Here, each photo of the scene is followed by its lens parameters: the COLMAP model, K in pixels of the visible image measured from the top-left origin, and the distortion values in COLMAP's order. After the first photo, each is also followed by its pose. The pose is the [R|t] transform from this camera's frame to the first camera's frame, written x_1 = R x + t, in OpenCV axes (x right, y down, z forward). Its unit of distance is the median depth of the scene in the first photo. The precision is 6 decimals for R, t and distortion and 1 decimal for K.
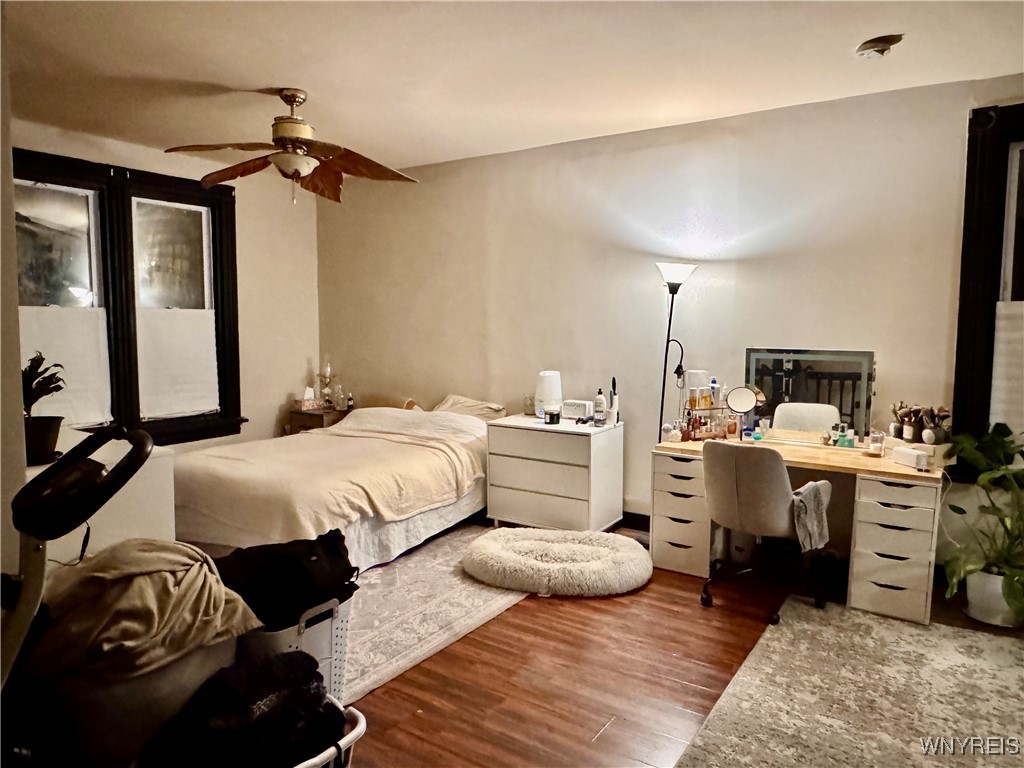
lens RADIAL K [[689.7, 0, 507.2], [0, 689.7, 382.0], [0, 0, 1]] dist [0.001346, 0.000395]
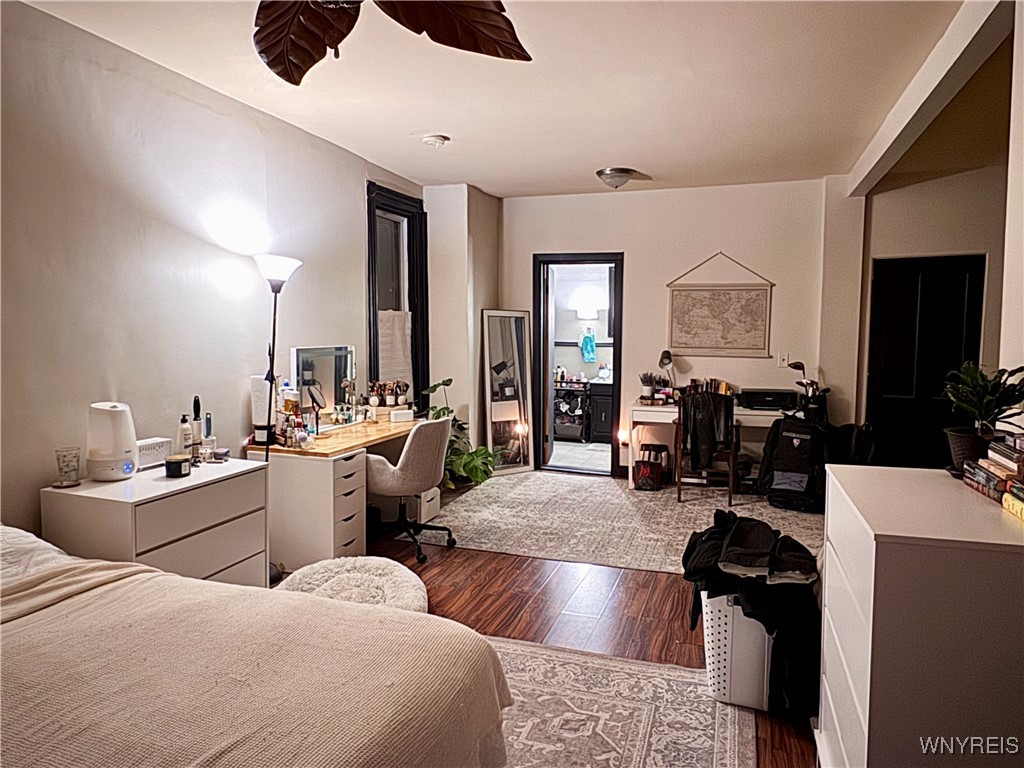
lens RADIAL K [[689.7, 0, 508.4], [0, 689.7, 382.5], [0, 0, 1]] dist [0.001346, 0.000395]
pose [[-0.259902, -0.082558, 0.962099, -0.983759], [0.087295, 0.990250, 0.108555, -0.111909], [-0.961681, 0.112200, -0.250161, 1.280630]]
